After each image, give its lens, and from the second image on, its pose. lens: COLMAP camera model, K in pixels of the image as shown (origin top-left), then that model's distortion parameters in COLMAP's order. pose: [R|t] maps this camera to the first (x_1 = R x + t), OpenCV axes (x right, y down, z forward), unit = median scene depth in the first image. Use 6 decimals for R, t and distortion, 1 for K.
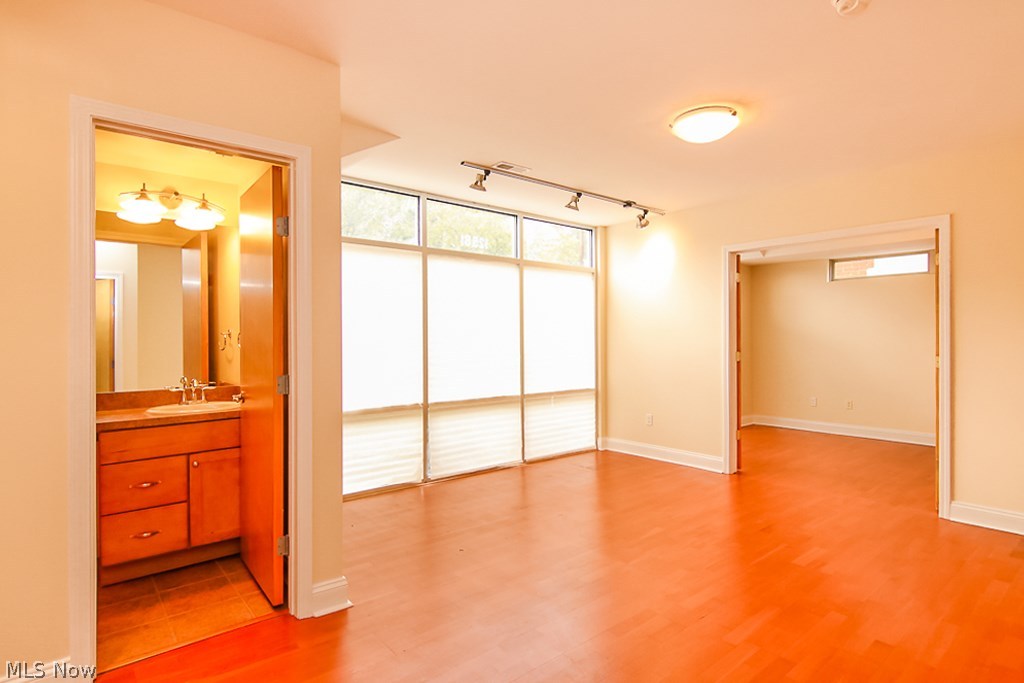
lens RADIAL K [[520.6, 0, 504.5], [0, 520.6, 338.2], [0, 0, 1]] dist [0.028035, -0.000465]
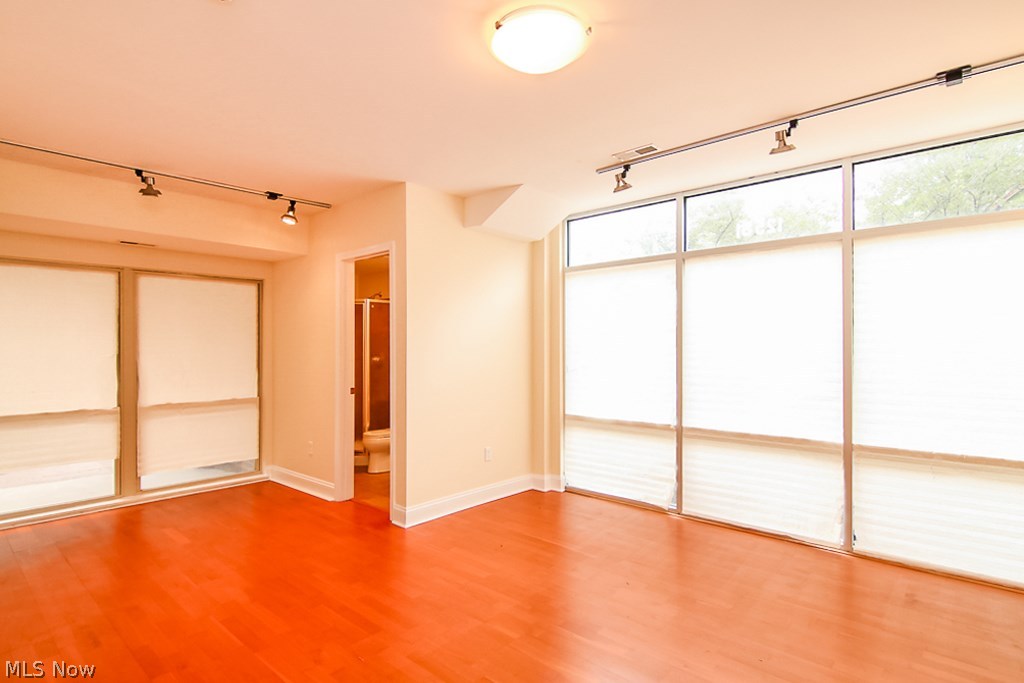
lens RADIAL K [[520.6, 0, 510.0], [0, 520.6, 345.2], [0, 0, 1]] dist [0.028035, -0.000465]
pose [[0.168396, -0.011111, -0.985657, 0.687191], [-0.005732, 0.999909, -0.012251, -0.001872], [0.985703, 0.007713, 0.168317, 0.555767]]
